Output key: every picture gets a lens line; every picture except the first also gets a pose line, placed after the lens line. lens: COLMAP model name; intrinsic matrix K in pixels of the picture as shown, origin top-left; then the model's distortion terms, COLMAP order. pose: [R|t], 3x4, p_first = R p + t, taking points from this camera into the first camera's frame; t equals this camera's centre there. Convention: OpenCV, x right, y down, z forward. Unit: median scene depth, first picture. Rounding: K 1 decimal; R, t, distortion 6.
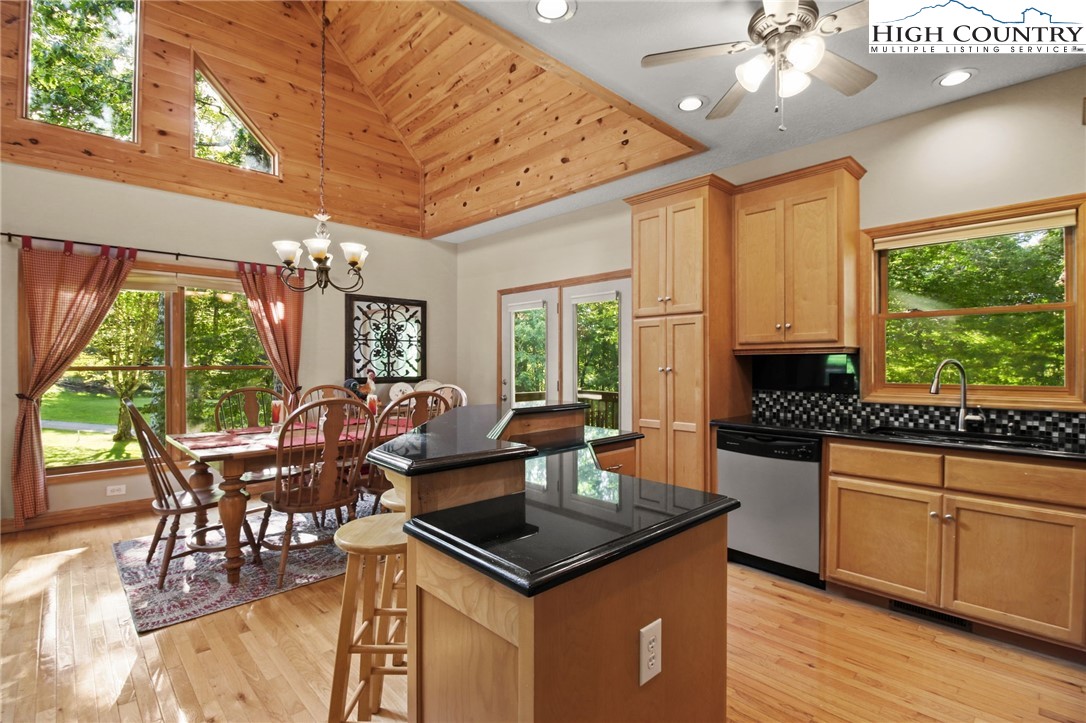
lens RADIAL K [[509.0, 0, 548.2], [0, 509.0, 366.3], [0, 0, 1]] dist [-0.001935, -0.004991]
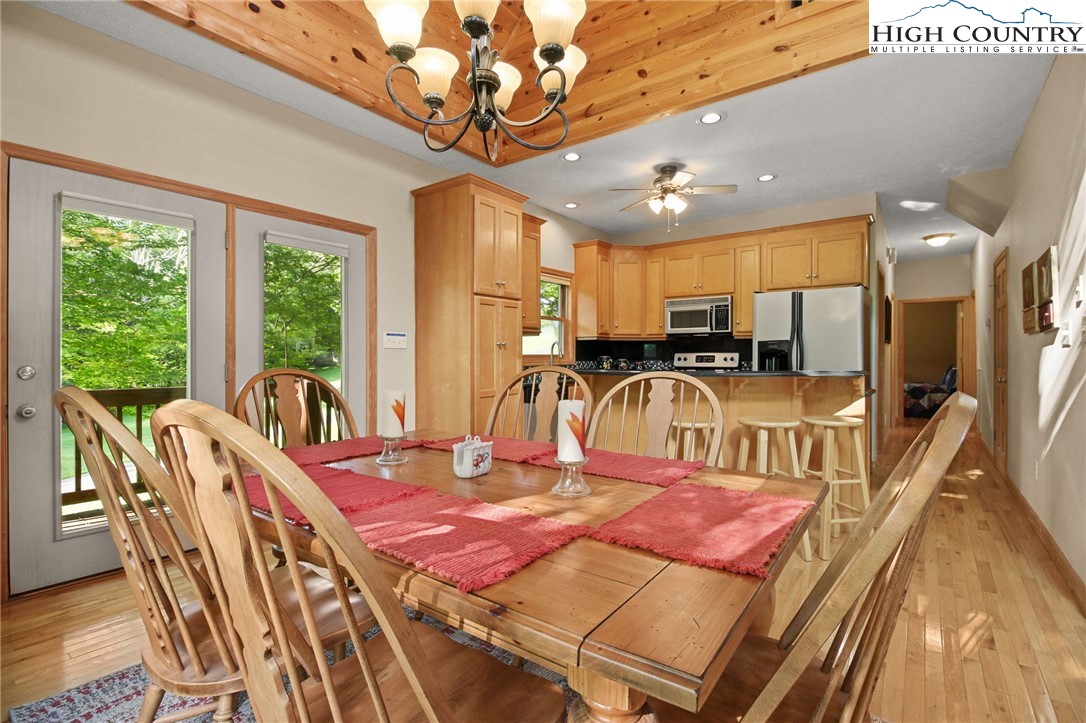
lens RADIAL K [[498.2, 0, 538.6], [0, 498.2, 360.8], [0, 0, 1]] dist [0.001398, -0.007355]
pose [[-0.162086, -0.010971, 0.986716, -0.738460], [0.007196, 0.999898, 0.012300, 0.024935], [-0.986750, 0.009094, -0.161991, 0.910773]]
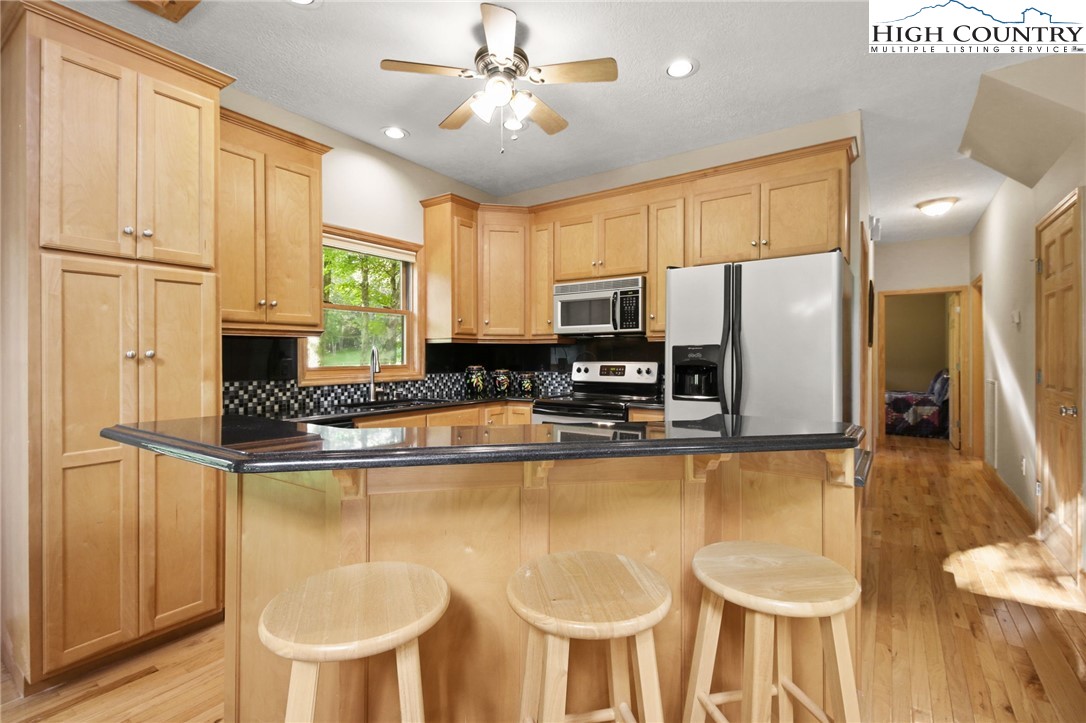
lens RADIAL K [[498.2, 0, 534.6], [0, 498.2, 360.1], [0, 0, 1]] dist [0.001398, -0.007355]
pose [[-0.198163, -0.010560, 0.980112, -0.340298], [0.007753, 0.999894, 0.012341, 0.006865], [-0.980138, 0.010044, -0.198060, 0.558019]]
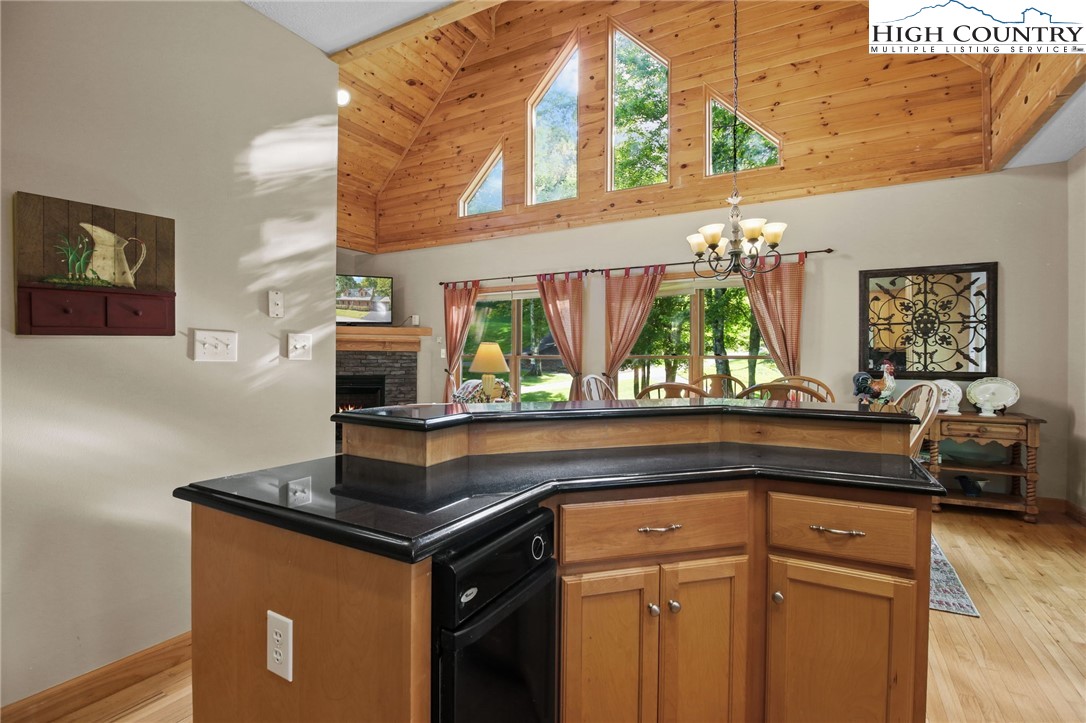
lens RADIAL K [[509.0, 0, 544.3], [0, 509.0, 358.9], [0, 0, 1]] dist [-0.001935, -0.004991]
pose [[0.294836, 0.005321, -0.955533, 0.333132], [-0.011677, 0.999930, 0.001966, 0.010250], [0.955476, 0.010578, 0.294878, 0.322471]]
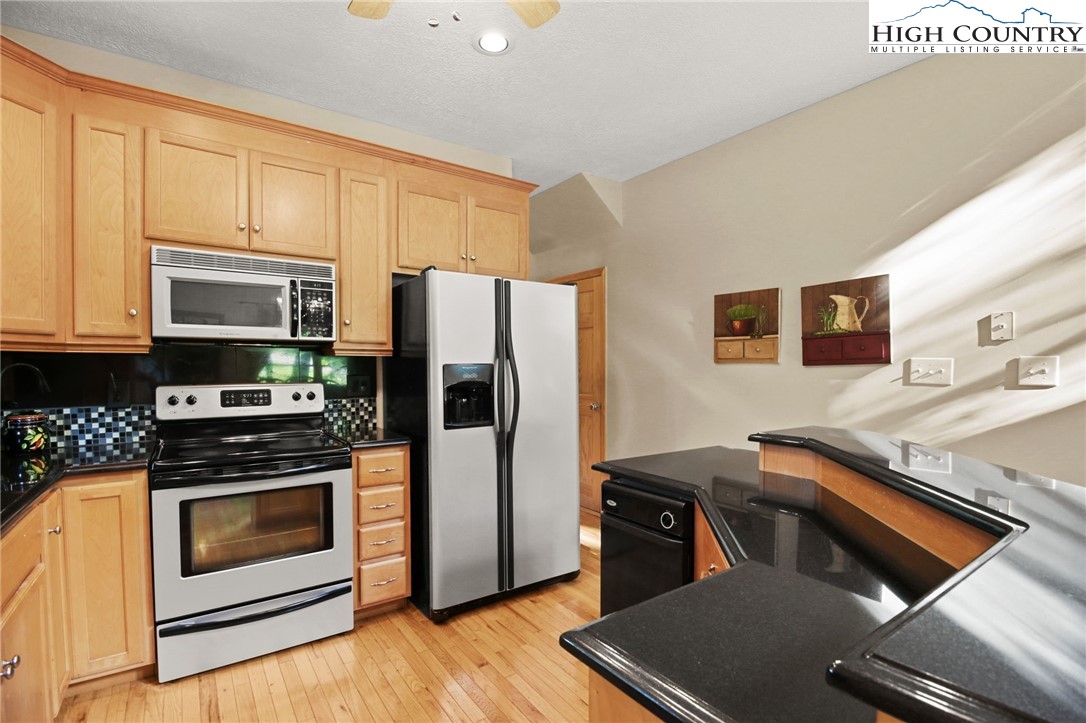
lens RADIAL K [[498.2, 0, 535.2], [0, 498.2, 366.5], [0, 0, 1]] dist [0.001398, -0.007355]
pose [[-0.989052, -0.006759, 0.147415, 0.120046], [-0.004307, 0.999847, 0.016946, -0.010742], [-0.147507, 0.016126, -0.988930, 0.780853]]
